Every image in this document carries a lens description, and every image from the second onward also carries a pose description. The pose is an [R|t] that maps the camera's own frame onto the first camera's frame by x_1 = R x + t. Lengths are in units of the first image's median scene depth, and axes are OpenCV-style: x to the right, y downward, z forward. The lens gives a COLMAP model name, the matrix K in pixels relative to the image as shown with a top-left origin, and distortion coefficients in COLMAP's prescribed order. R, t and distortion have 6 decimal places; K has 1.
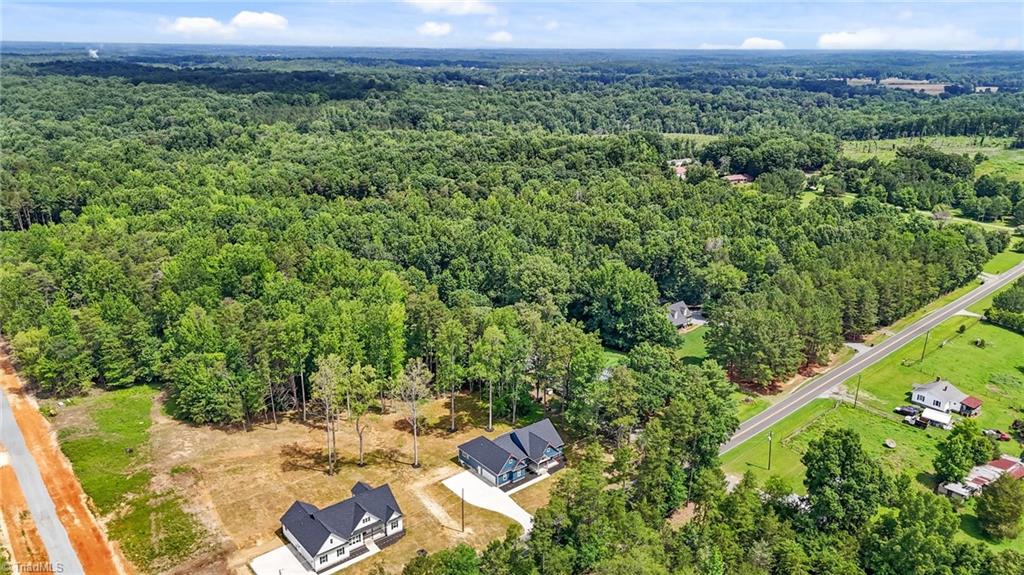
lens RADIAL K [[756.0, 0, 508.7], [0, 756.0, 288.3], [0, 0, 1]] dist [0.069386, -0.076863]
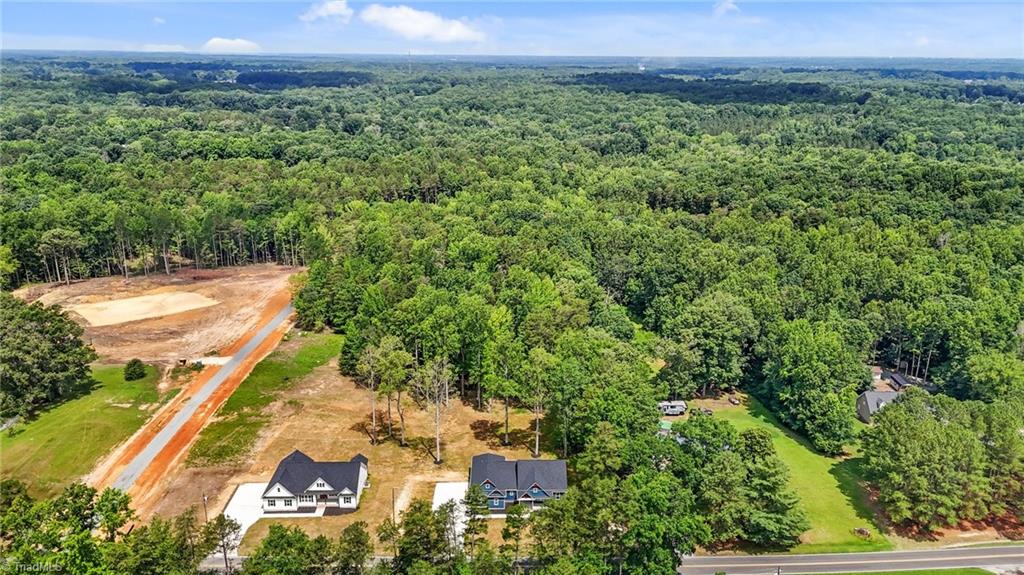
lens RADIAL K [[754.2, 0, 509.0], [0, 754.2, 286.0], [0, 0, 1]] dist [0.067994, -0.074259]
pose [[0.782264, 0.178945, -0.596692, 0.424037], [-0.188753, 0.980913, 0.046717, -0.053101], [0.593663, 0.076083, 0.801109, 0.179947]]
